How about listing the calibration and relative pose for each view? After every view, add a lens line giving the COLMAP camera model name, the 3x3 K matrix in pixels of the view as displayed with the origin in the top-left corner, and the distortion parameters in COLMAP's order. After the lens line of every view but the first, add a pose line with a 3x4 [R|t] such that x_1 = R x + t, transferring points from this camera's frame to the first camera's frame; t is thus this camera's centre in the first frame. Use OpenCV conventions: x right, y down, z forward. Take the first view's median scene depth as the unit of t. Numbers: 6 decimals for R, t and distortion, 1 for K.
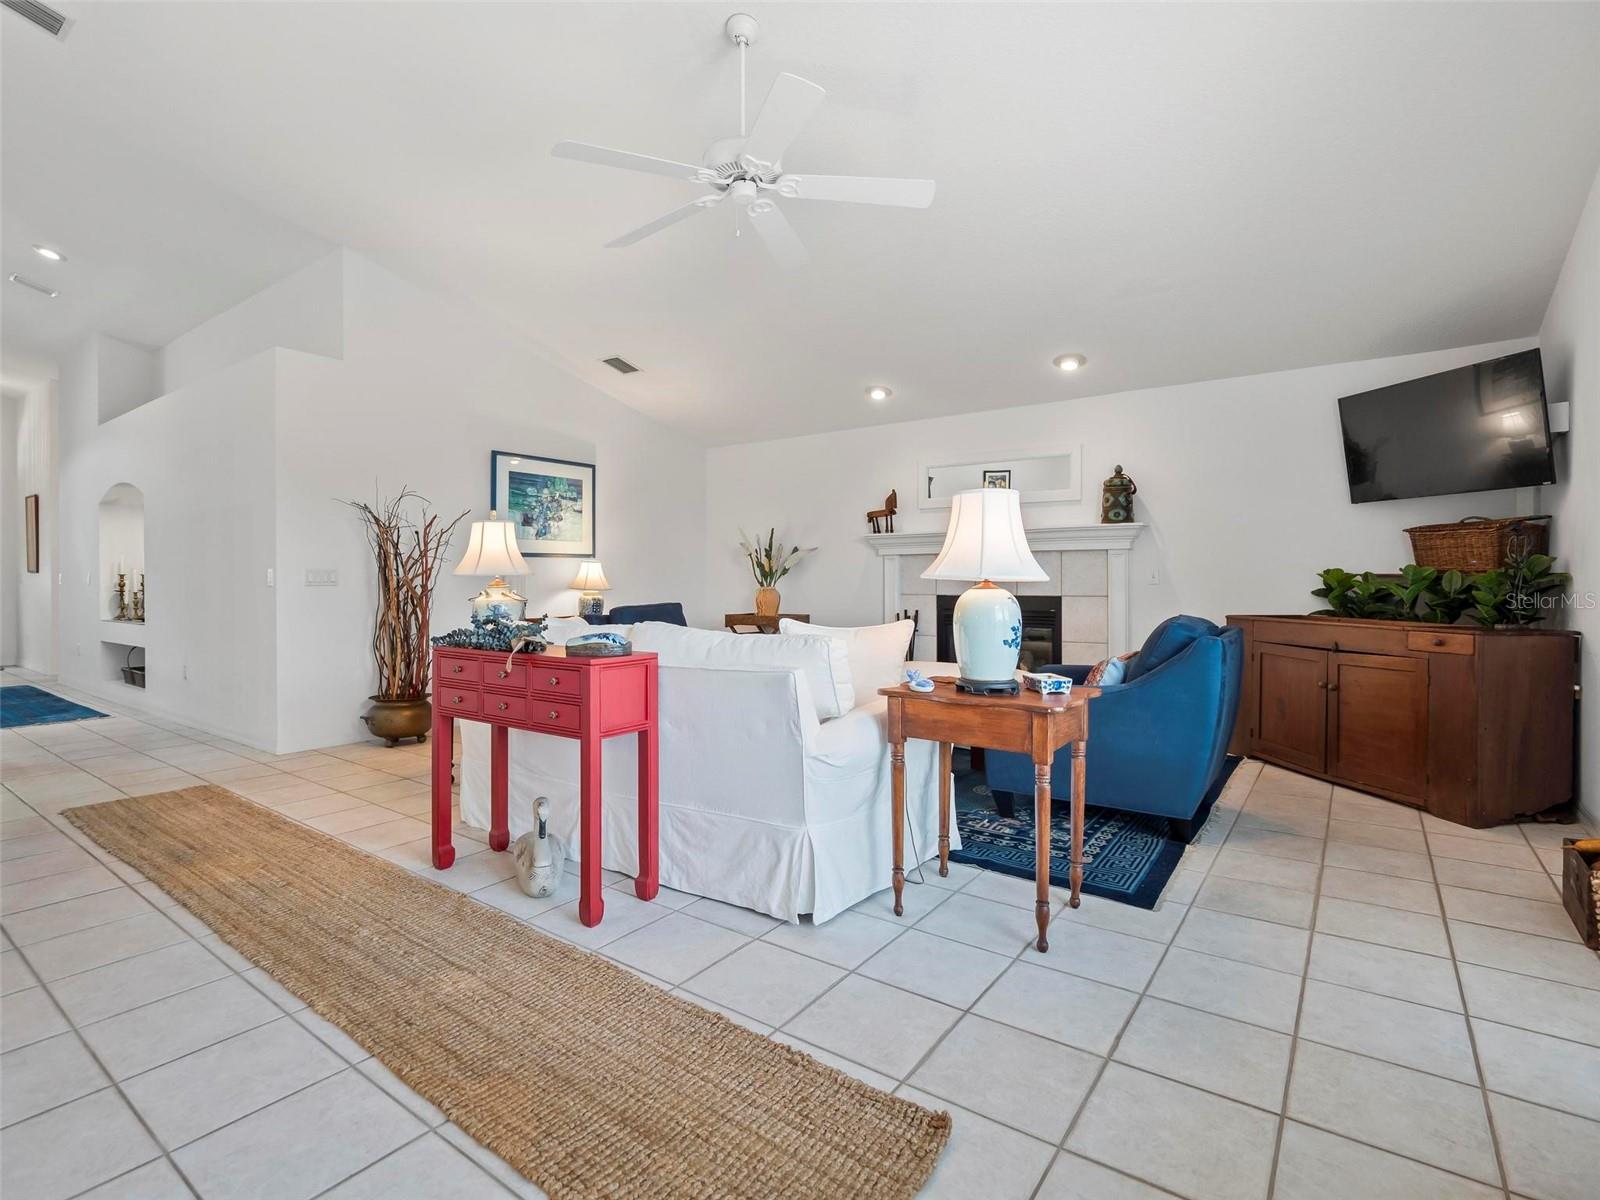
lens RADIAL K [[785.1, 0, 782.2], [0, 785.1, 560.7], [0, 0, 1]] dist [-0.006399, -0.004421]
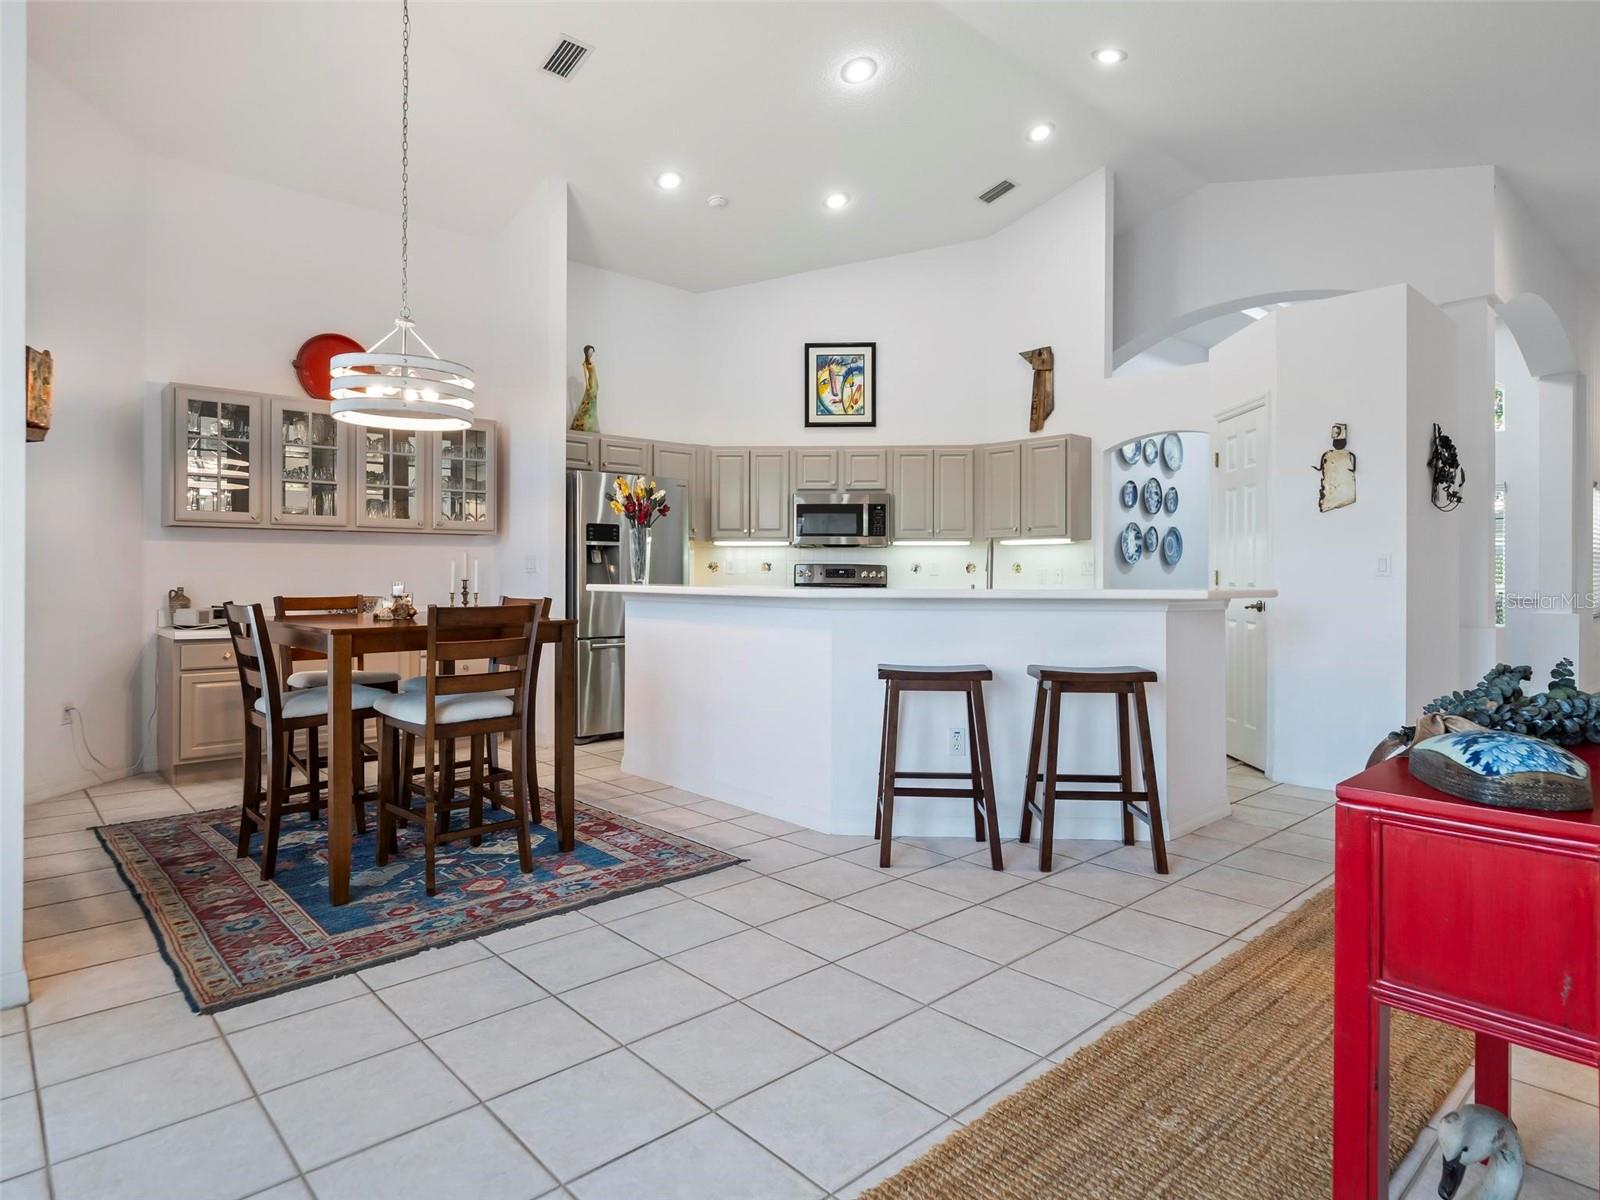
lens RADIAL K [[911.6, 0, 789.4], [0, 911.6, 582.3], [0, 0, 1]] dist [-0.014045, 0.003582]
pose [[-0.196784, 0.009153, -0.980404, 0.098652], [0.022629, 0.999732, 0.004792, 0.004942], [0.980186, -0.021243, -0.196938, 0.313609]]
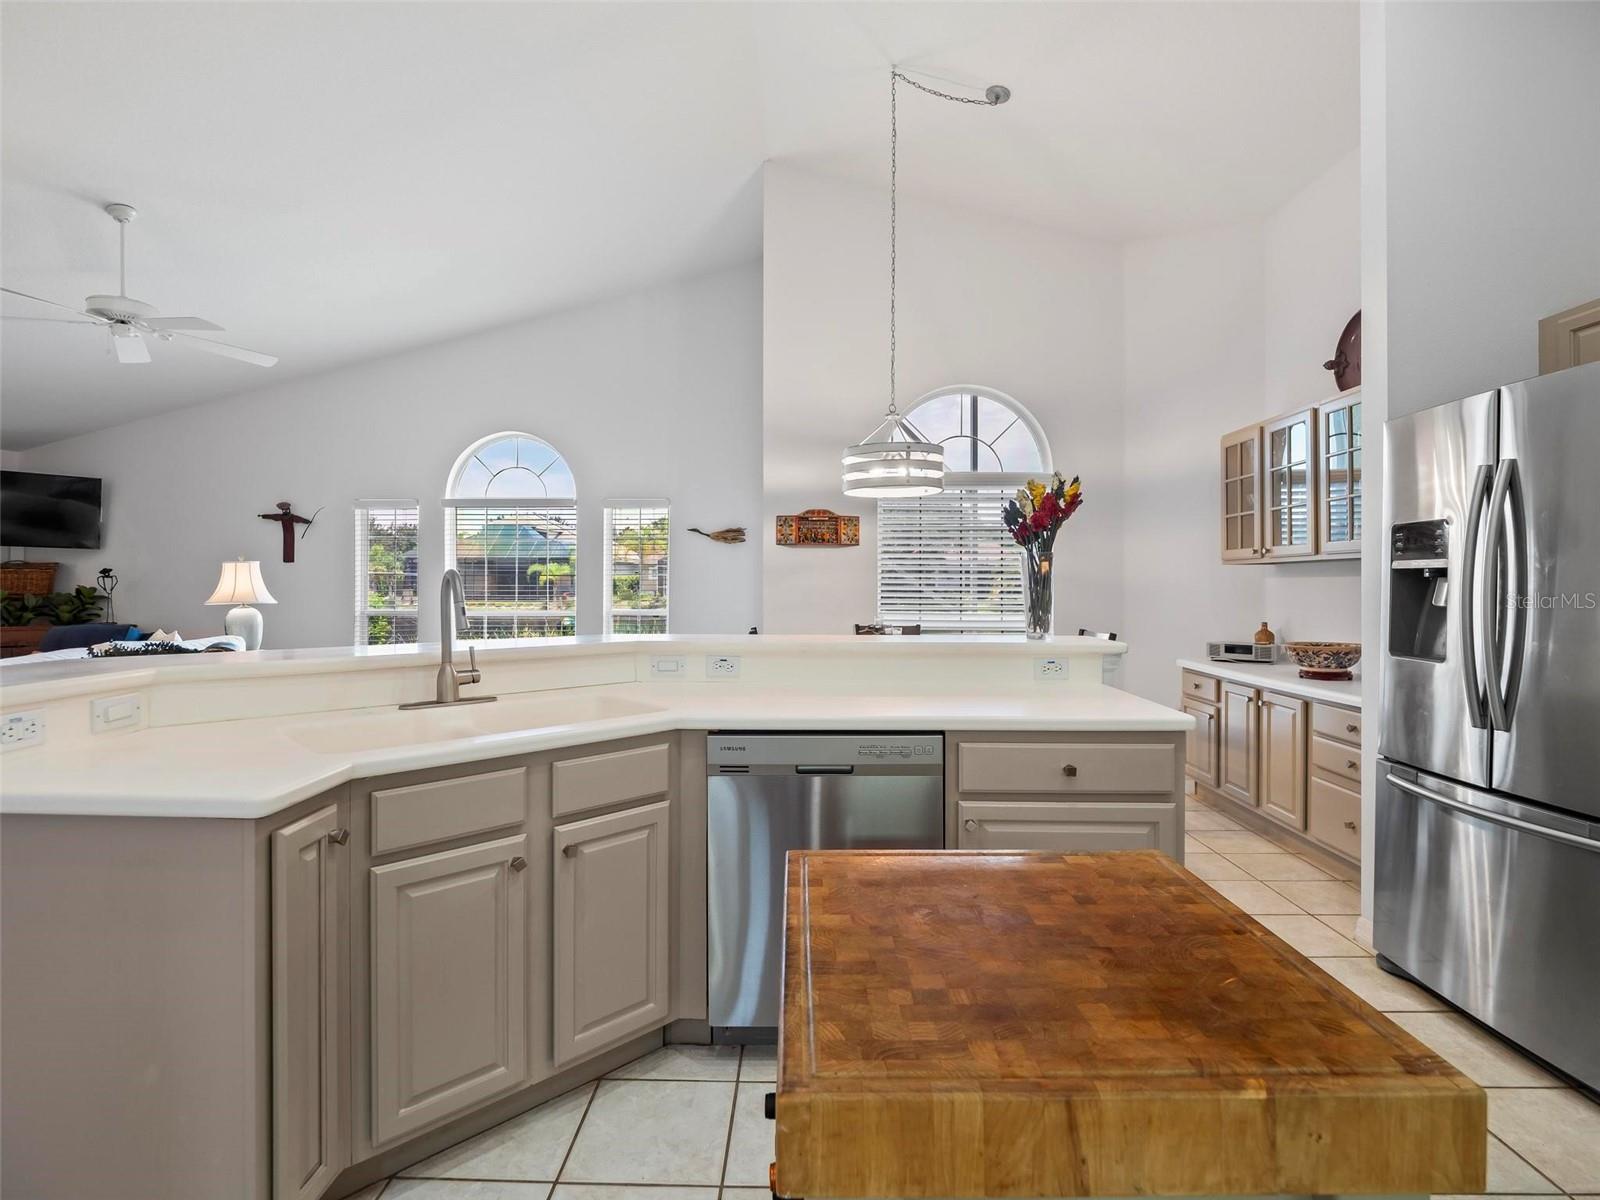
lens RADIAL K [[785.1, 0, 790.9], [0, 785.1, 581.9], [0, 0, 1]] dist [-0.006399, -0.004421]
pose [[-0.572441, 0.002396, 0.819942, -0.894902], [-0.023637, 0.999532, -0.019422, -0.011972], [-0.819605, -0.030499, -0.572117, 0.397318]]
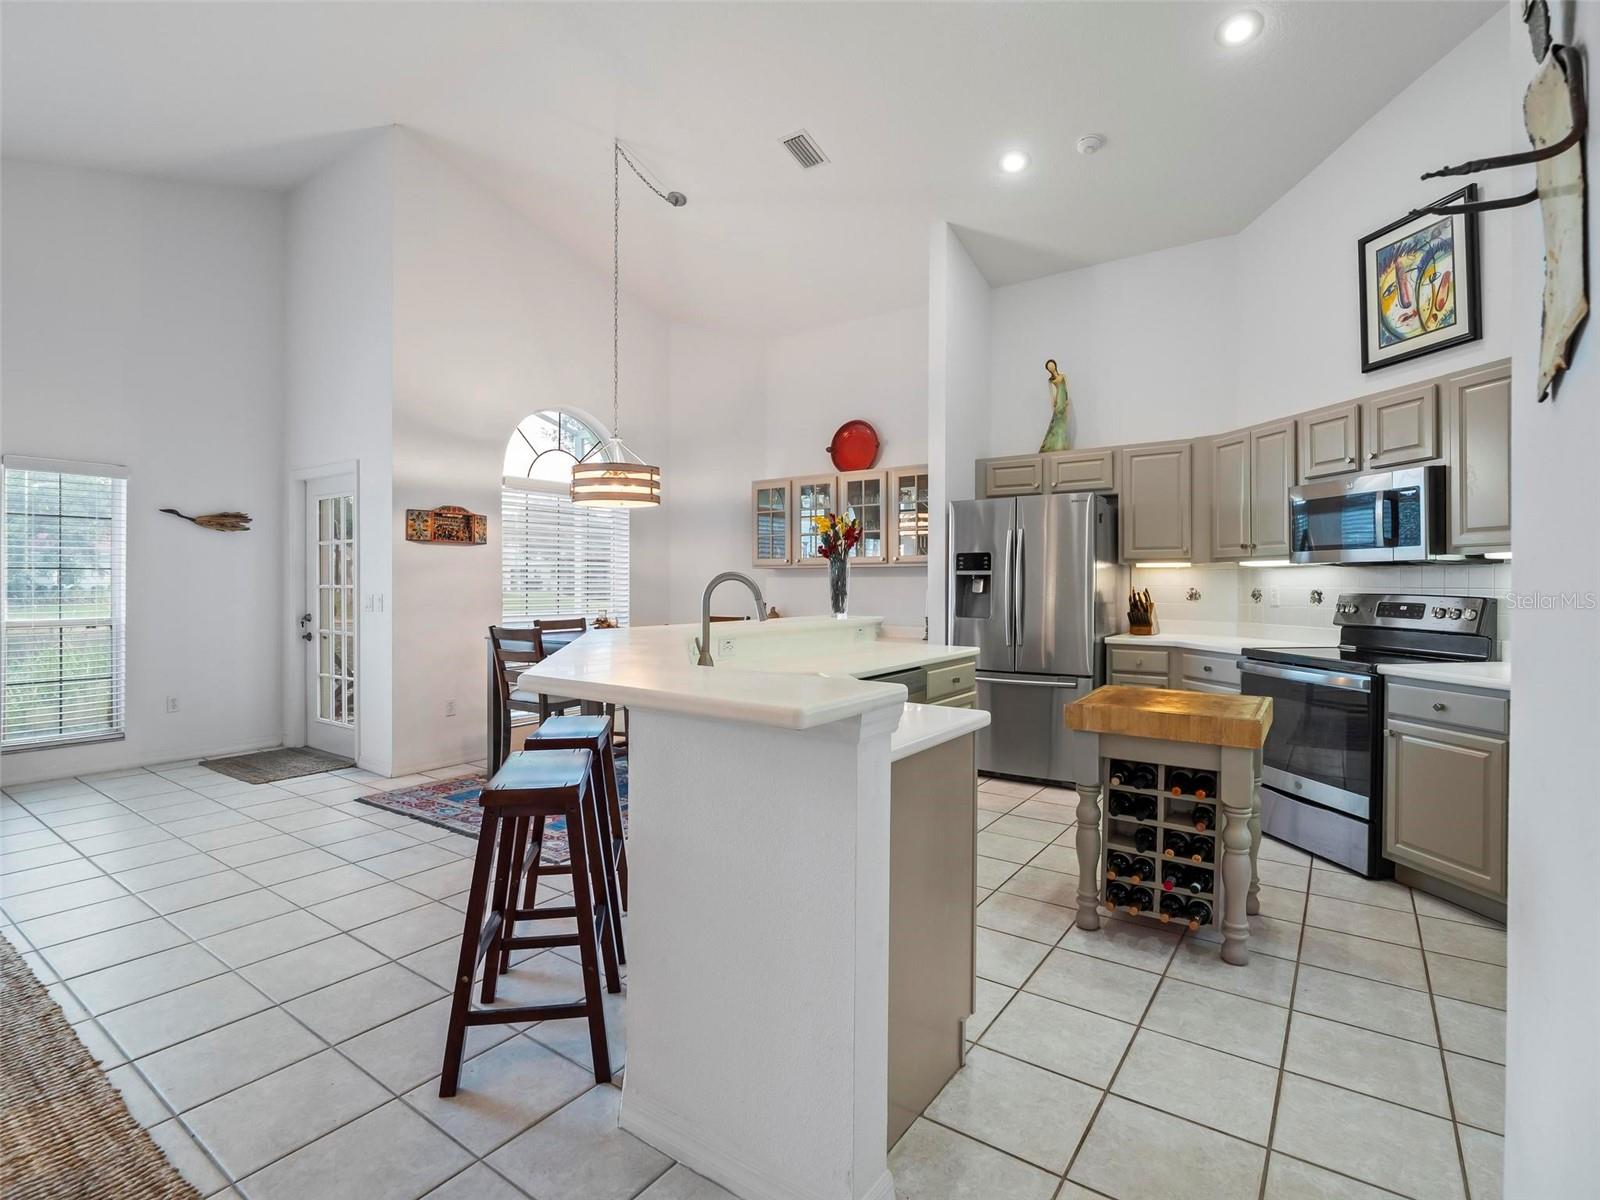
lens RADIAL K [[785.1, 0, 793.2], [0, 785.1, 584.5], [0, 0, 1]] dist [-0.006399, -0.004421]
pose [[-0.999958, -0.000287, -0.009162, -0.581167], [-0.000072, 0.999724, -0.023477, -0.004570], [0.009166, -0.023475, -0.999682, 0.716146]]
